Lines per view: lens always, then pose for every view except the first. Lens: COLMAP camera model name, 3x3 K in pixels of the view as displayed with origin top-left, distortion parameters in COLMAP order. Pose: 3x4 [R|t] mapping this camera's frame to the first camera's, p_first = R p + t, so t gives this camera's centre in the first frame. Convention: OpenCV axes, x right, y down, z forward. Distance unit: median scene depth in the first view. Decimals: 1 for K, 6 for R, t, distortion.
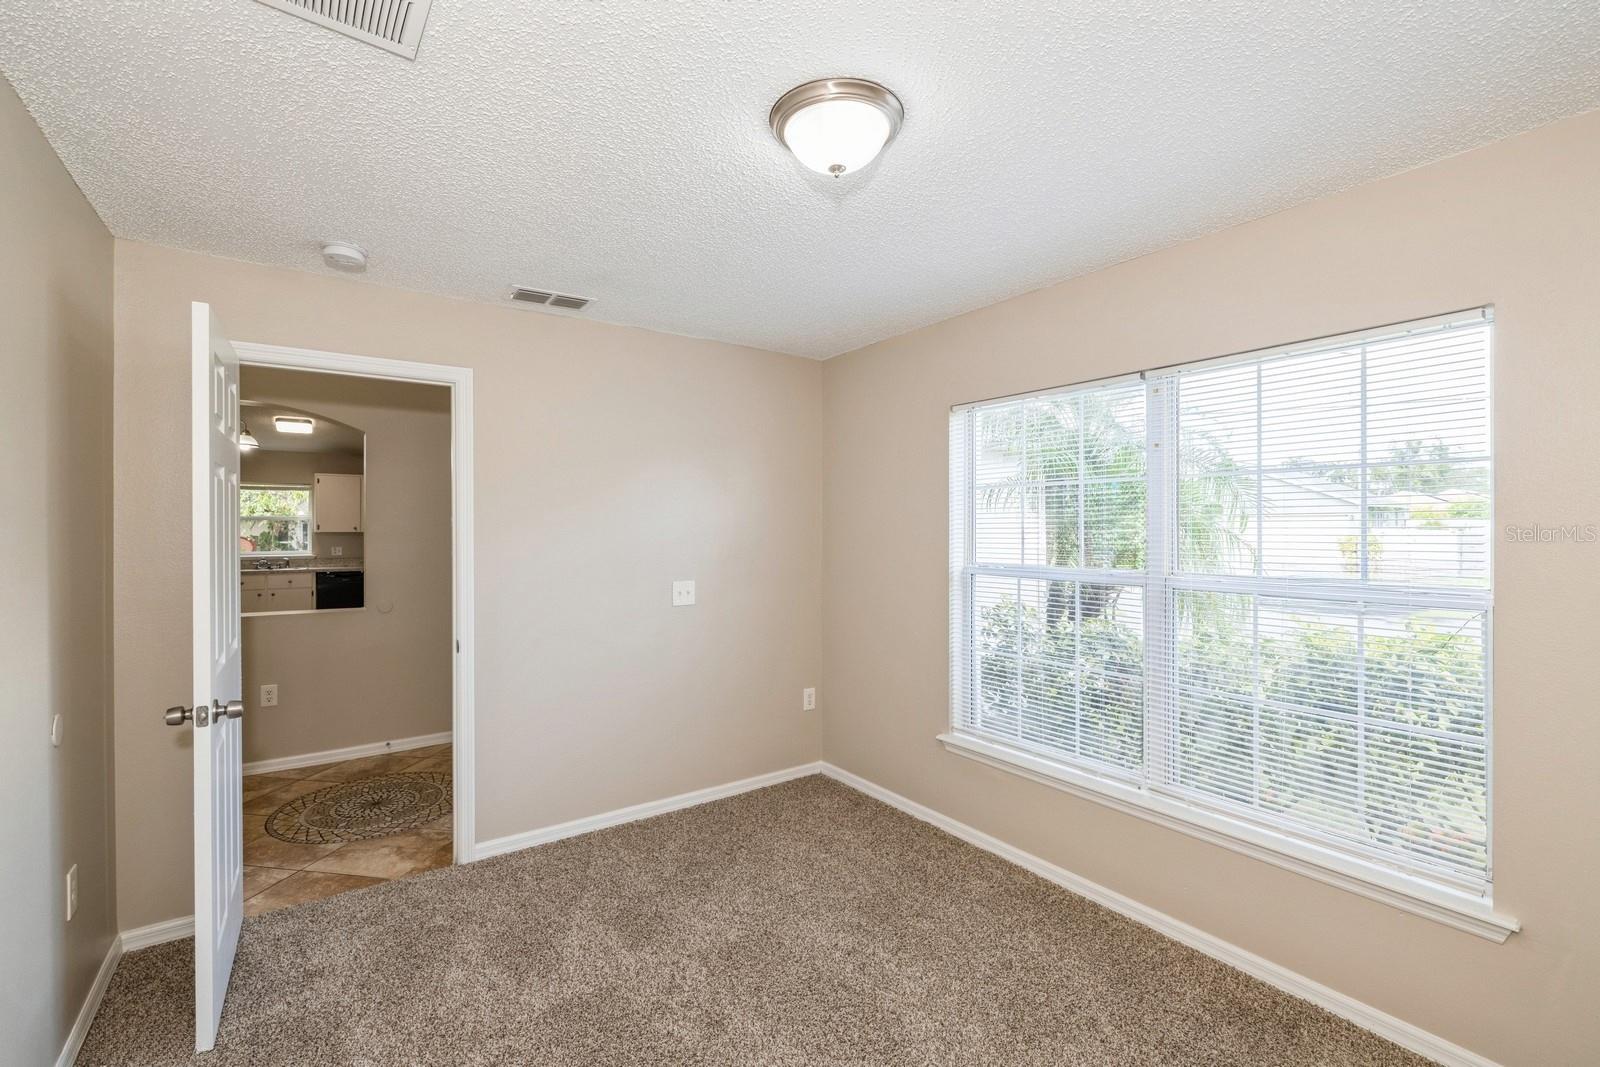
lens RADIAL K [[689.7, 0, 800.1], [0, 689.7, 529.0], [0, 0, 1]] dist [-0.006167, -0.000646]
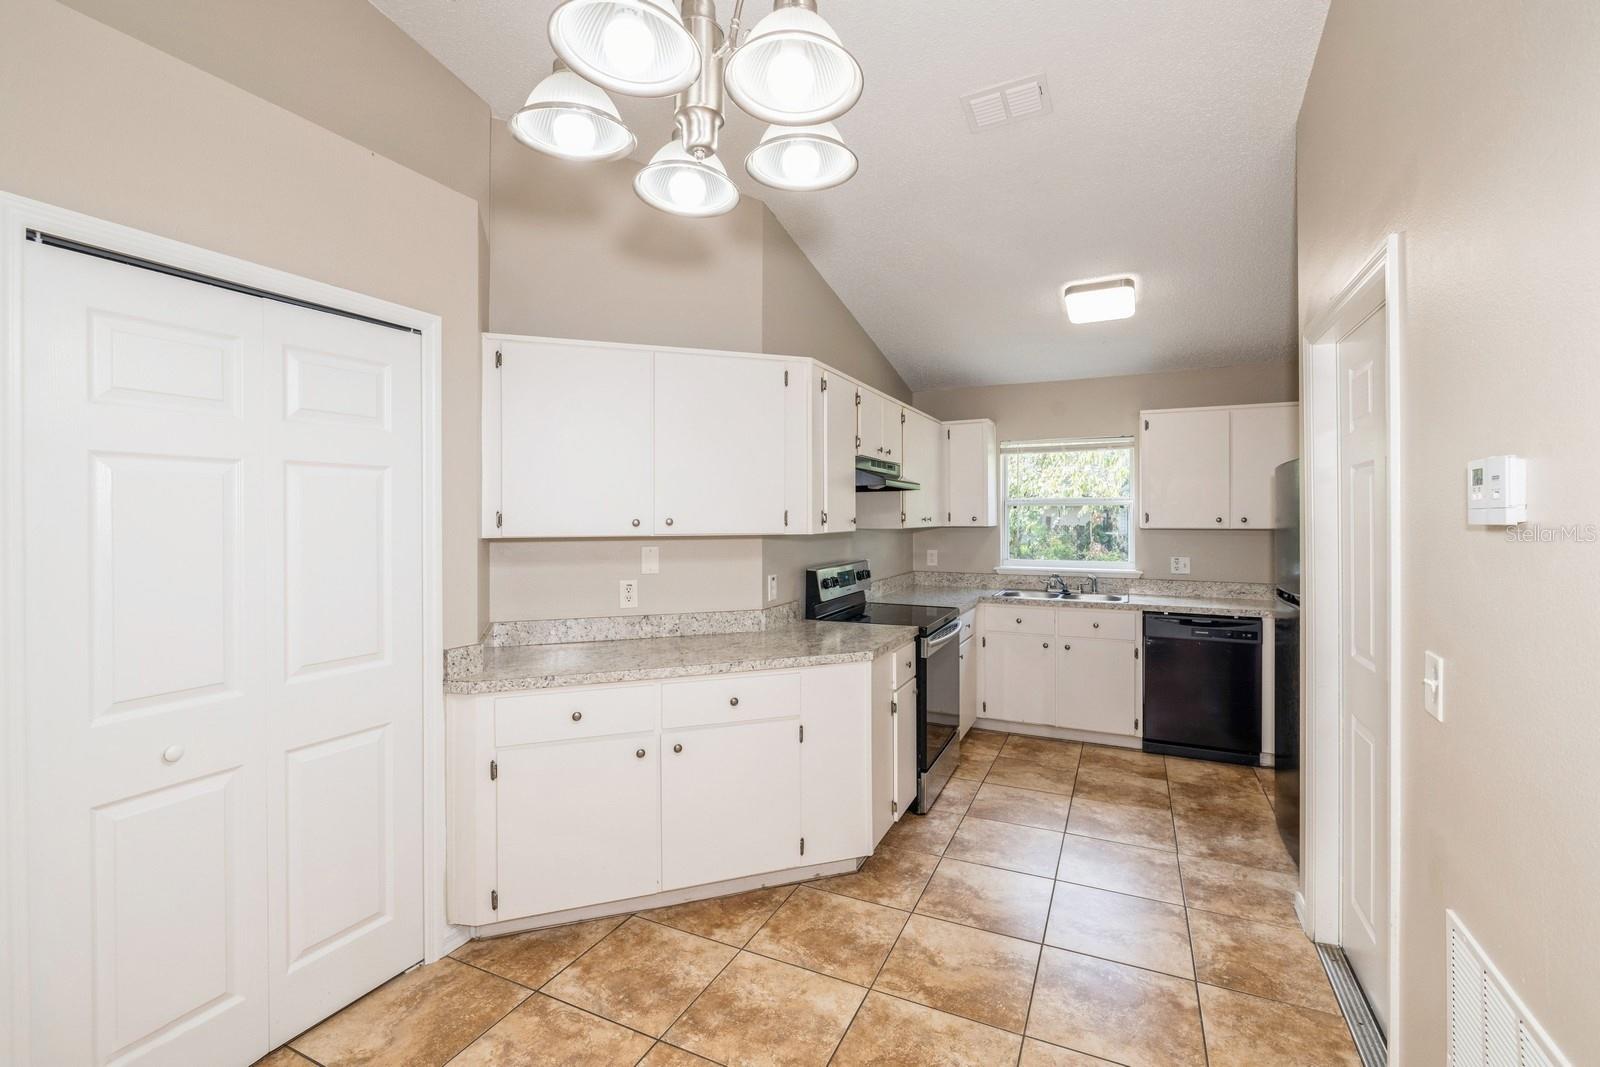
lens RADIAL K [[689.7, 0, 791.3], [0, 689.7, 526.3], [0, 0, 1]] dist [-0.006167, -0.000646]
pose [[0.467333, 0.000056, -0.884081, -0.388939], [-0.000032, 1.000000, 0.000047, 0.003237], [0.884081, 0.000007, 0.467333, 0.551058]]
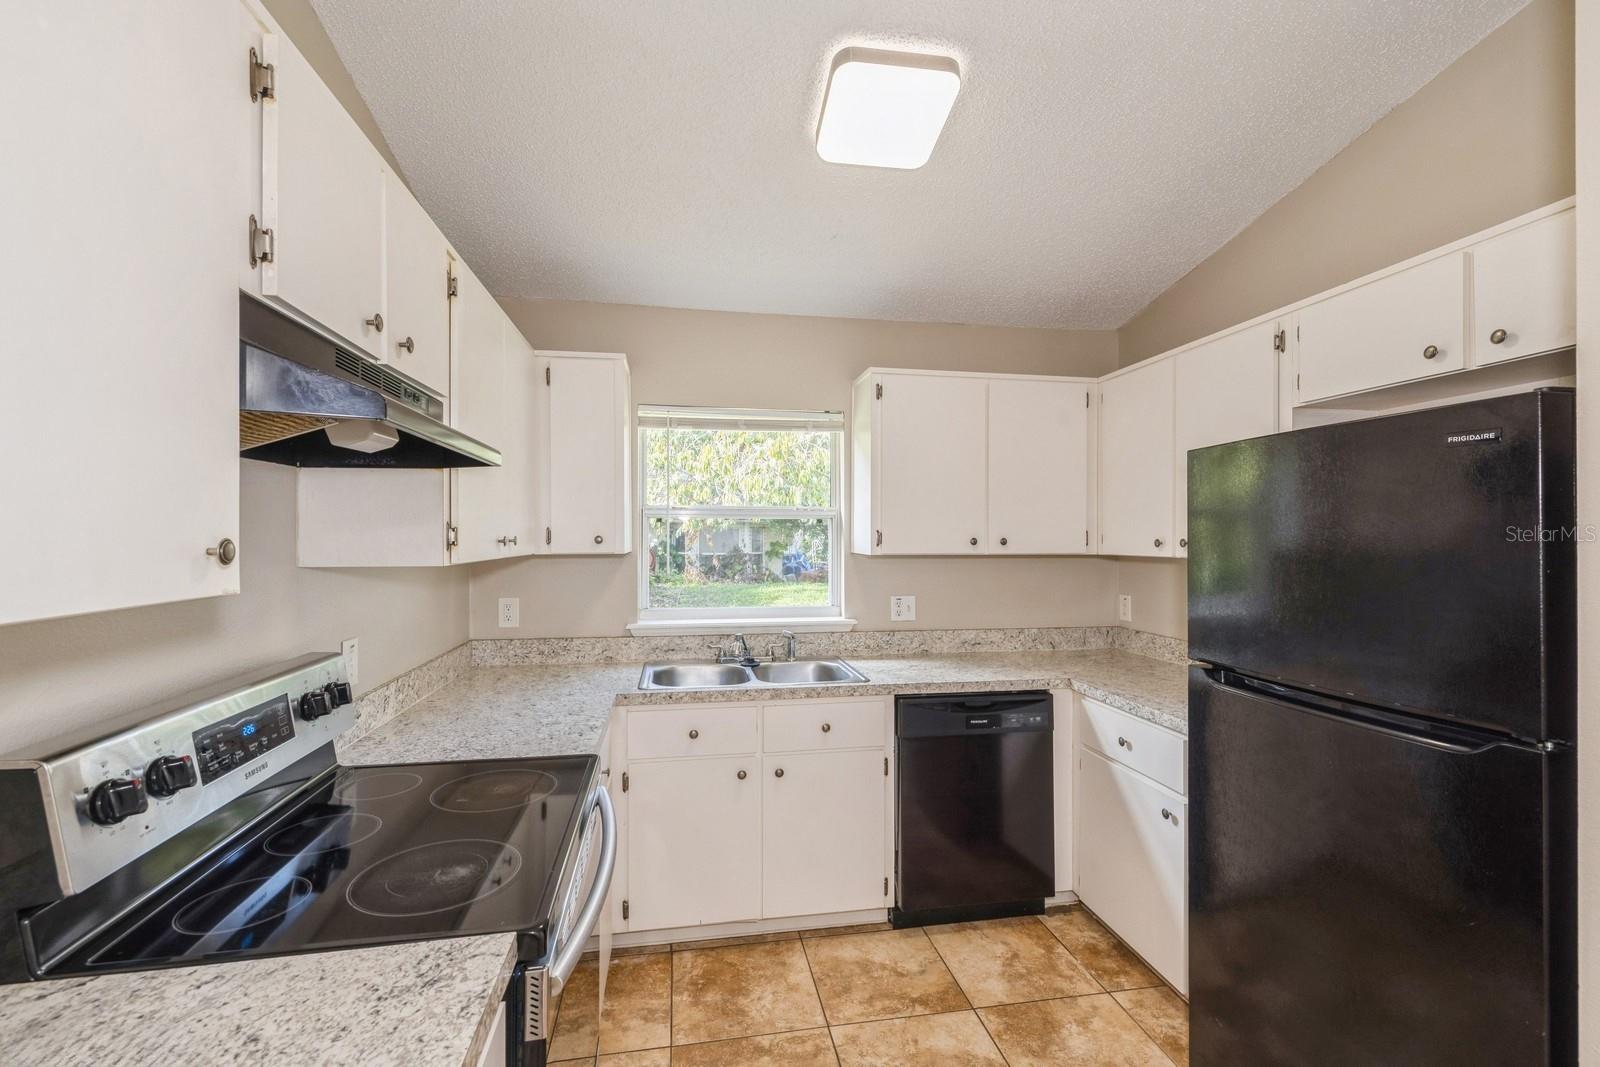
lens RADIAL K [[689.7, 0, 800.8], [0, 689.7, 525.8], [0, 0, 1]] dist [-0.006167, -0.000646]
pose [[0.899915, -0.017798, -0.435701, -0.611397], [0.007047, 0.999630, -0.026279, -0.000622], [0.436008, 0.020579, 0.899708, 0.718628]]
